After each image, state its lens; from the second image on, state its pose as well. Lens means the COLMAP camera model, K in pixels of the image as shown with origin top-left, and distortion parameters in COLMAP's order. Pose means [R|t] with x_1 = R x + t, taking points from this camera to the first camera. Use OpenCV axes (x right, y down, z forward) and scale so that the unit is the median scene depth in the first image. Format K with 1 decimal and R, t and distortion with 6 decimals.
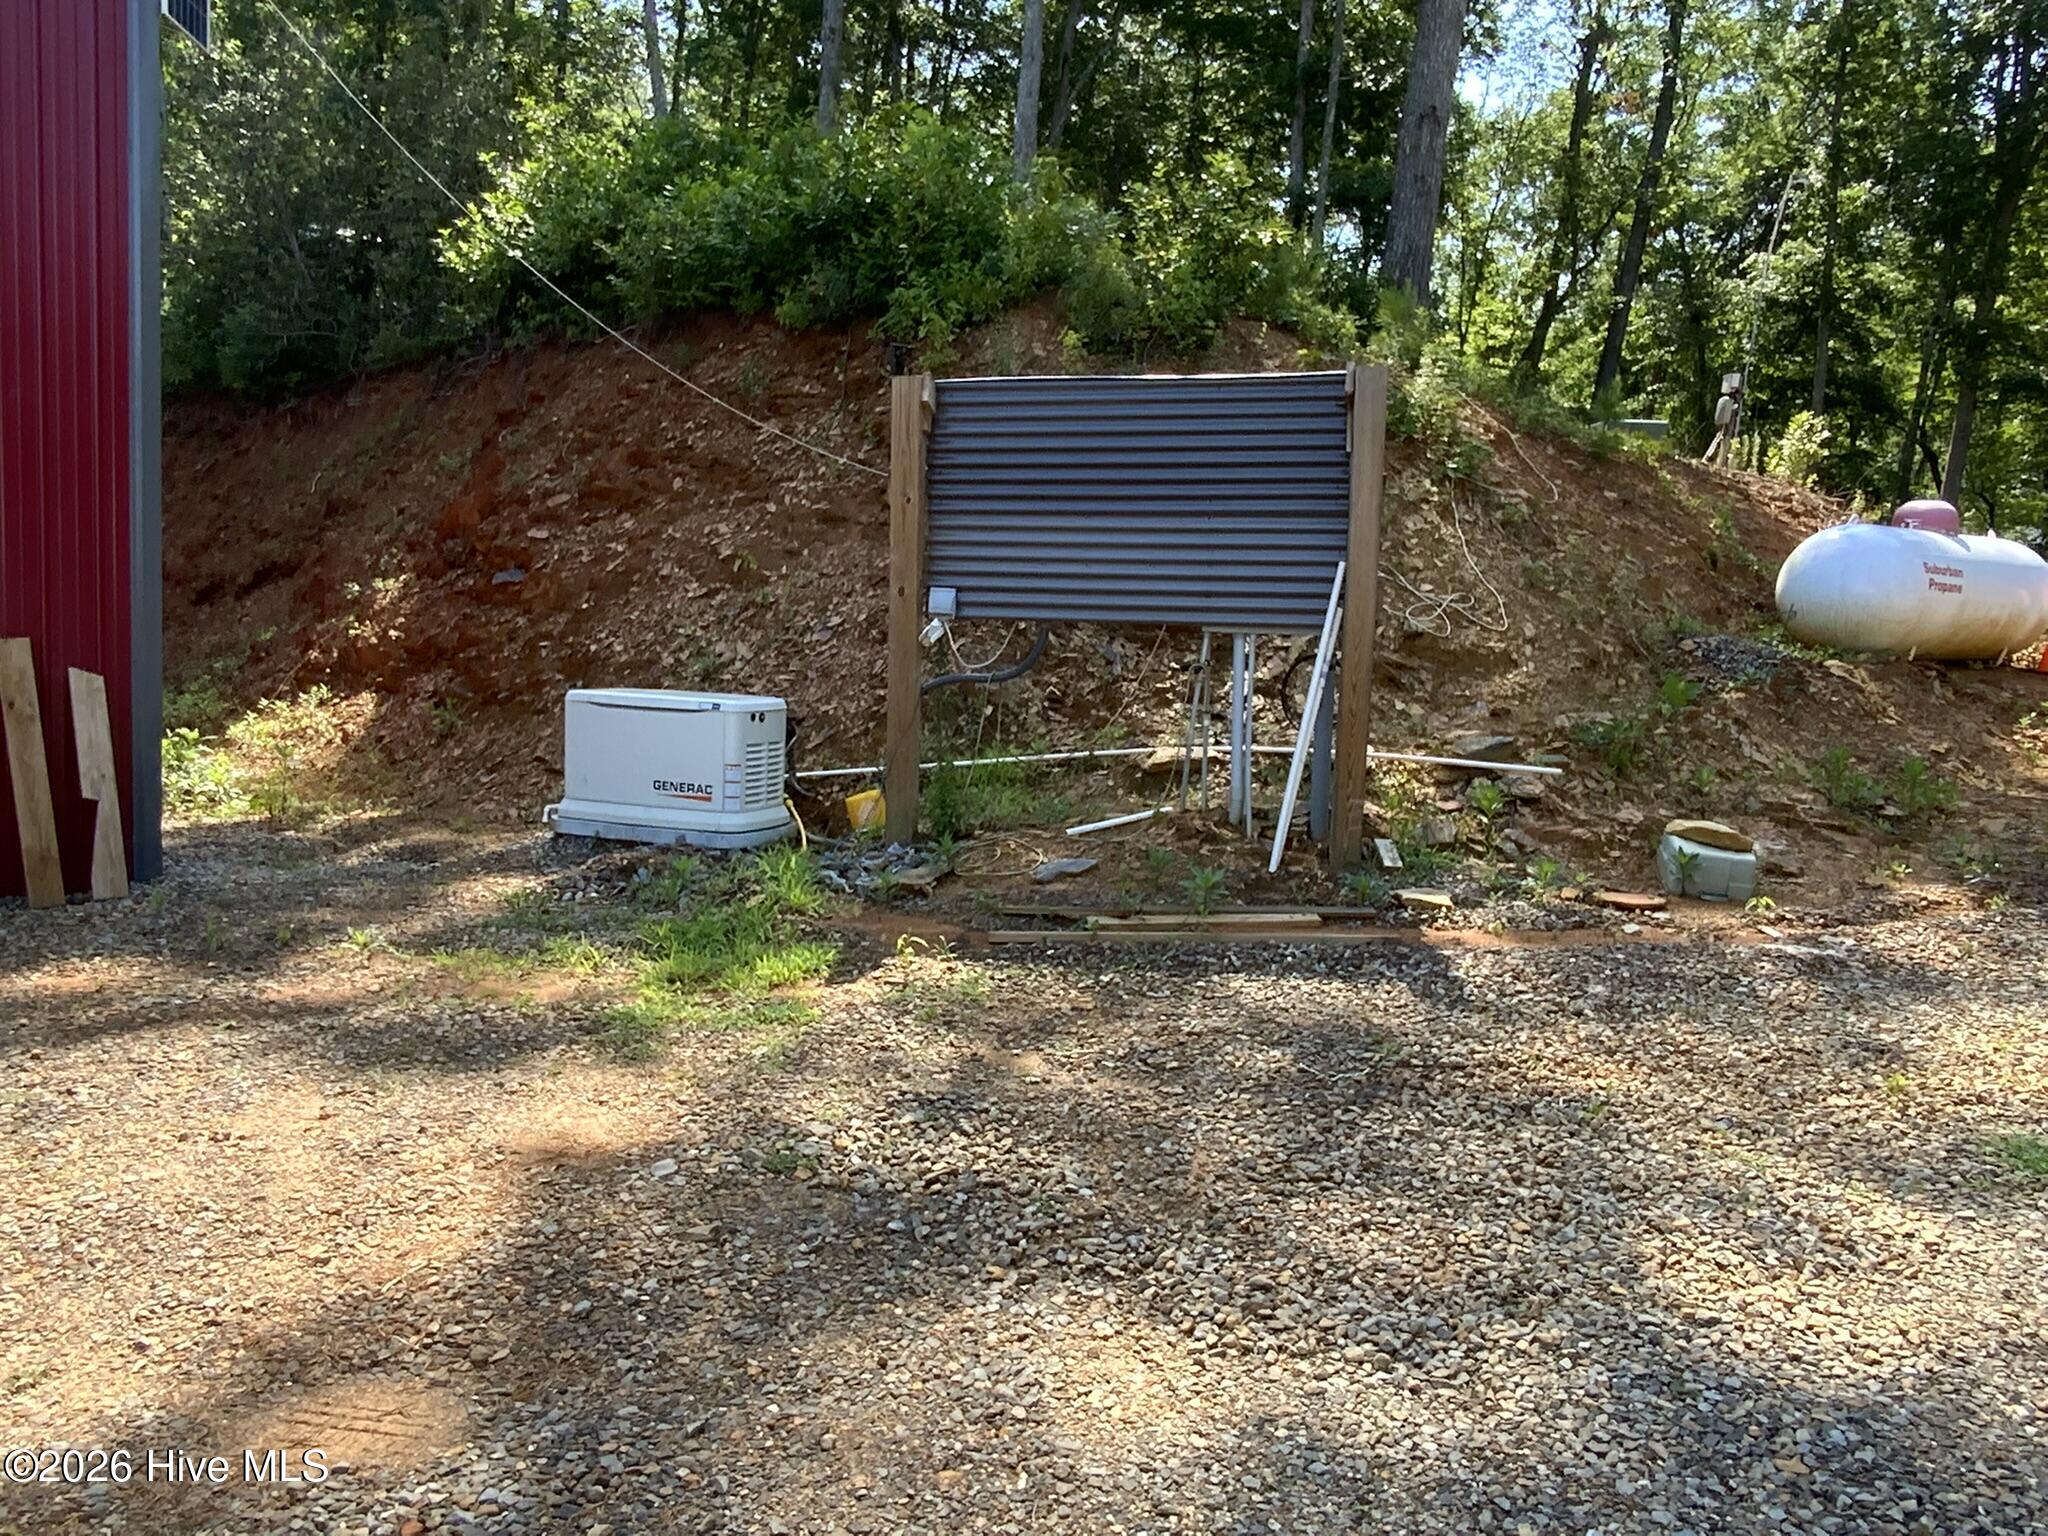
lens RADIAL K [[1441.0, 0, 1021.6], [0, 1441.0, 779.1], [0, 0, 1]] dist [0.006130, -0.015913]
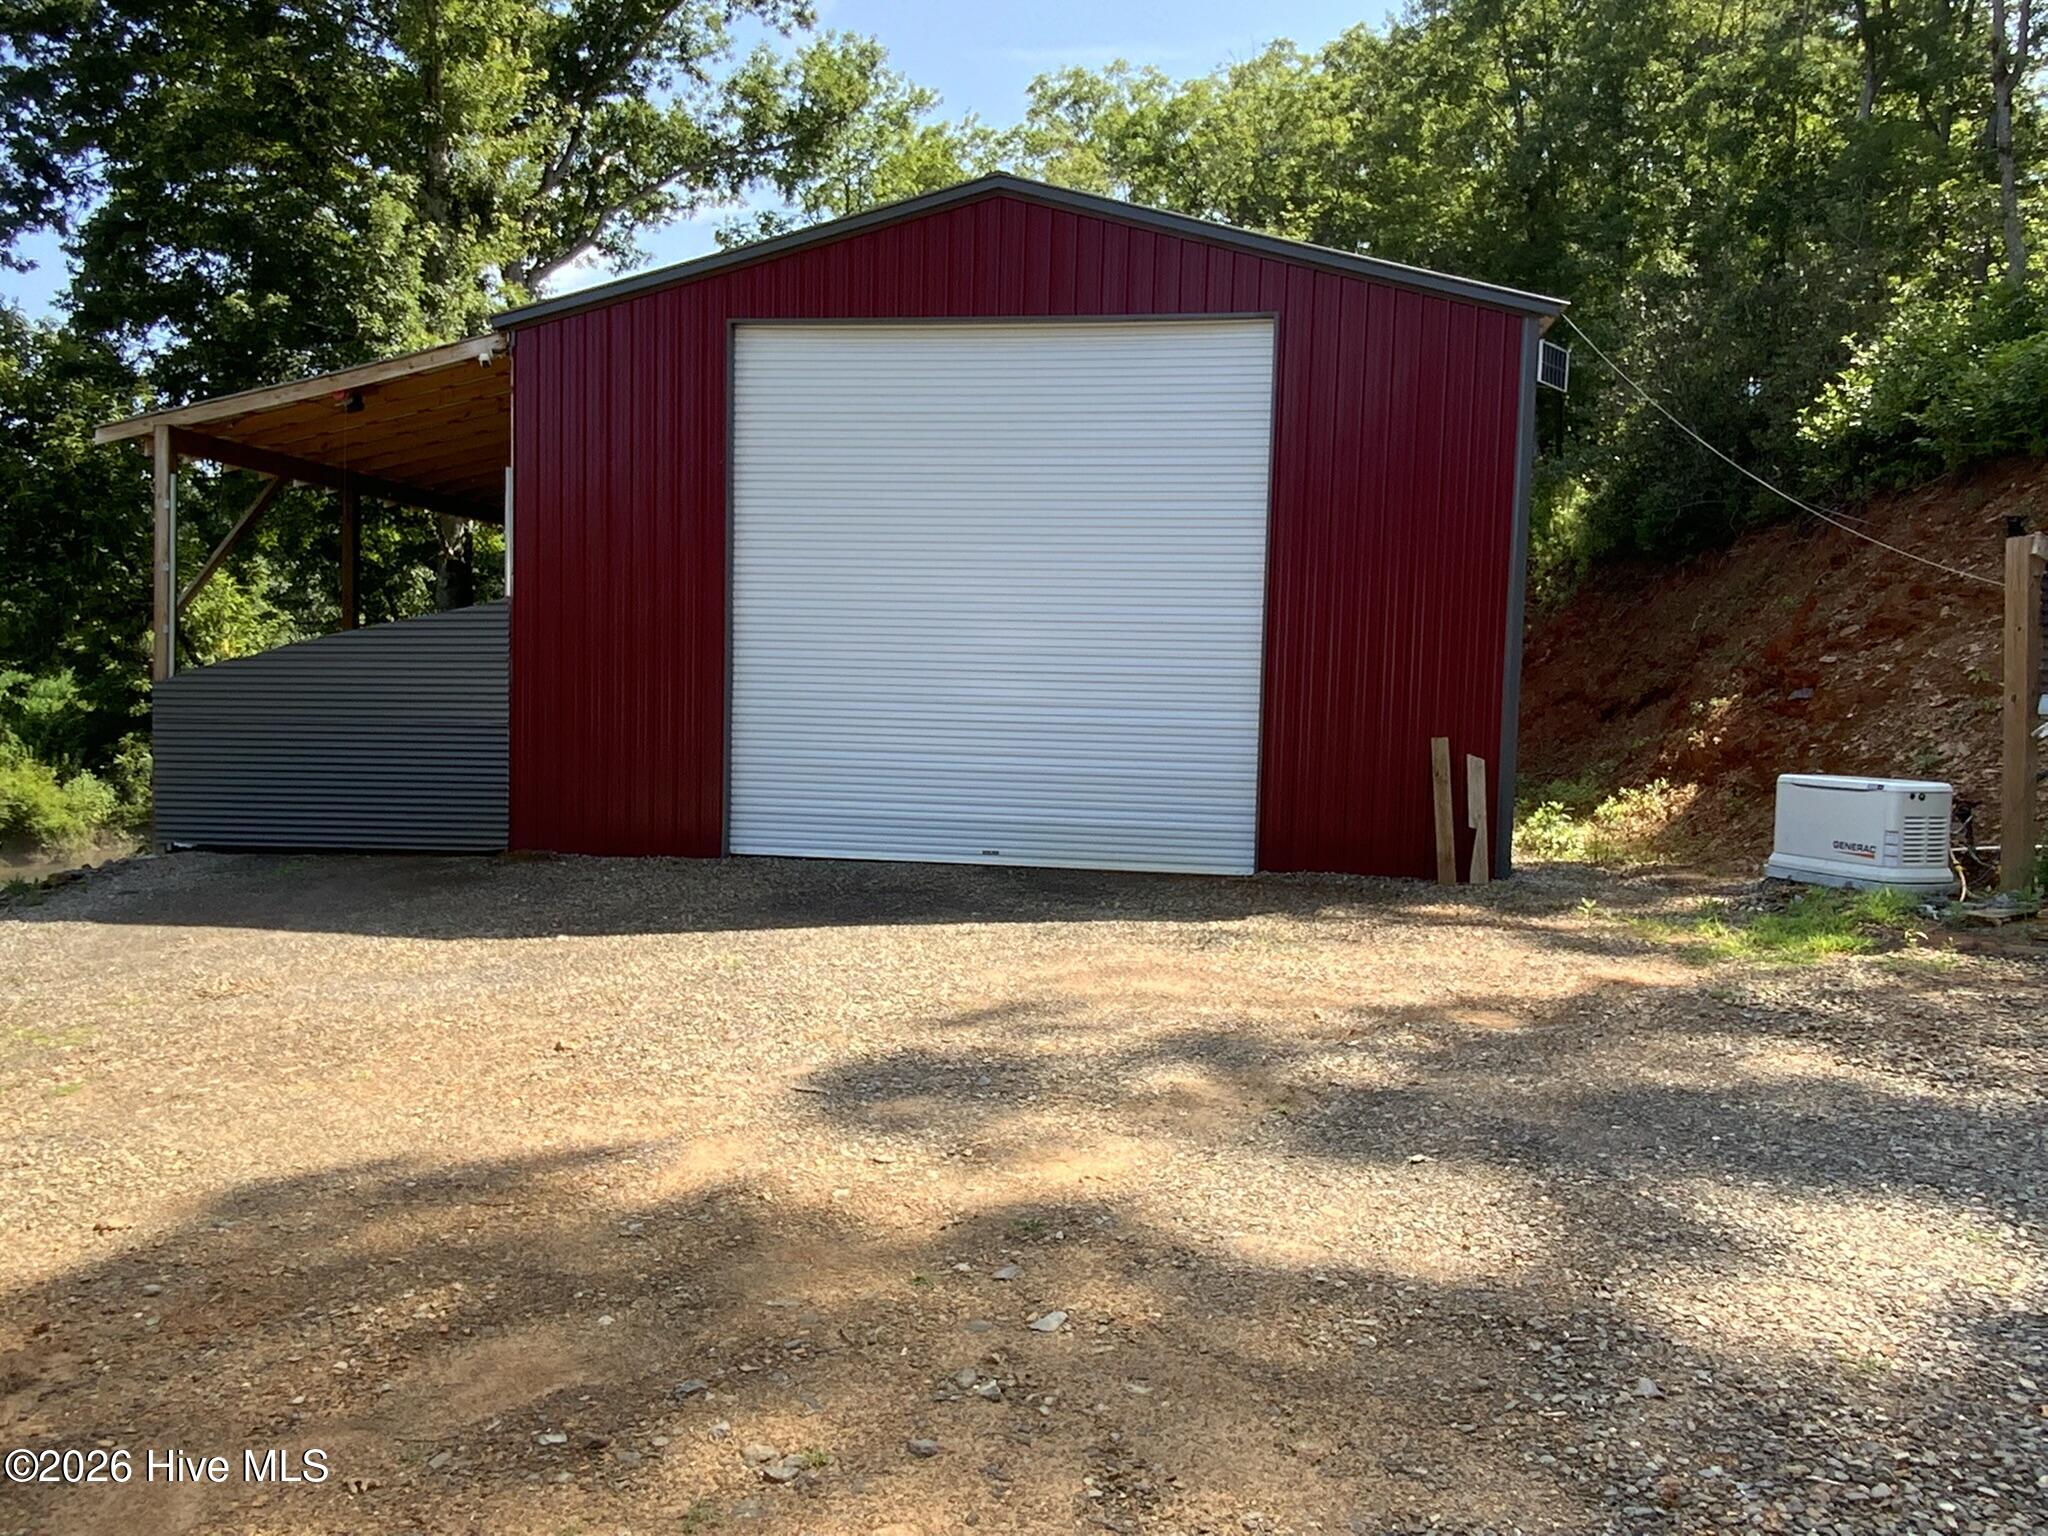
lens RADIAL K [[1441.0, 0, 1020.6], [0, 1441.0, 773.8], [0, 0, 1]] dist [0.006130, -0.015913]
pose [[0.590111, 0.014008, -0.807201, 0.259953], [-0.082525, 0.995659, -0.043053, 0.039879], [0.803093, 0.092020, 0.588705, -0.284652]]
